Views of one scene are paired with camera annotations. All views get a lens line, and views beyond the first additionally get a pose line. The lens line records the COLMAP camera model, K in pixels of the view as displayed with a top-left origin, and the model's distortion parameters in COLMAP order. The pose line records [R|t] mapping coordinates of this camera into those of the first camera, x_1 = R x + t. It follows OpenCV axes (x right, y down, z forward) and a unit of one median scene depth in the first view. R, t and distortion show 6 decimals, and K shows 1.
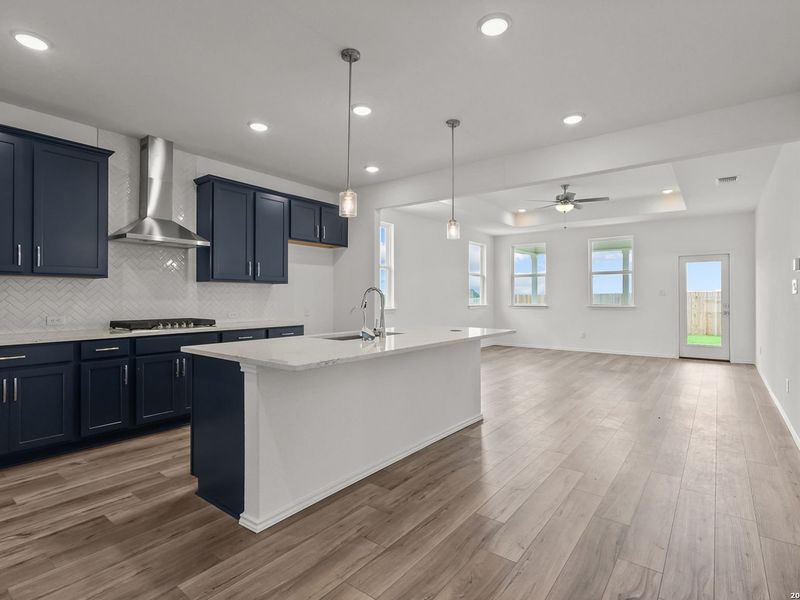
lens RADIAL K [[418.4, 0, 397.7], [0, 418.4, 293.9], [0, 0, 1]] dist [-0.002585, -0.000693]
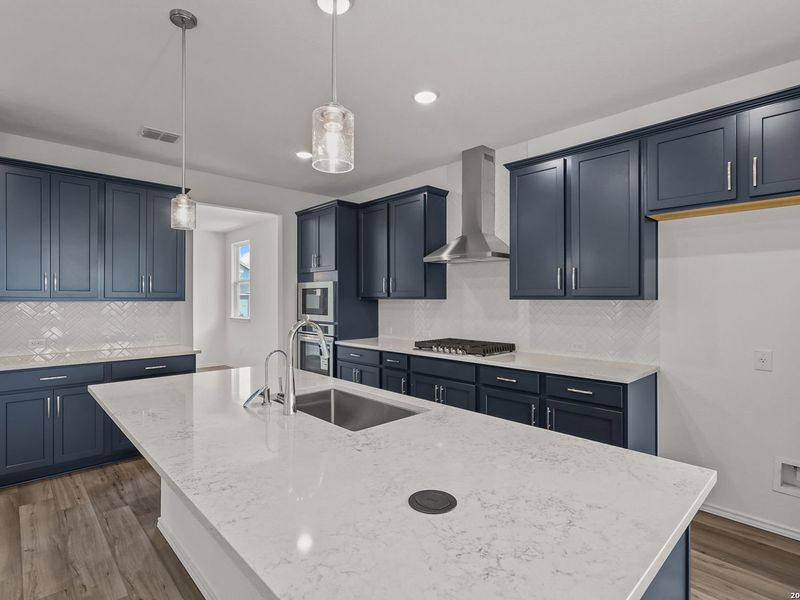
lens RADIAL K [[412.3, 0, 396.9], [0, 412.3, 298.7], [0, 0, 1]] dist [-0.001065, -0.000576]
pose [[-0.156038, 0.000149, -0.987751, 0.470674], [0.007340, 0.999973, -0.001009, -0.043762], [0.987724, -0.007408, -0.156035, 1.233278]]
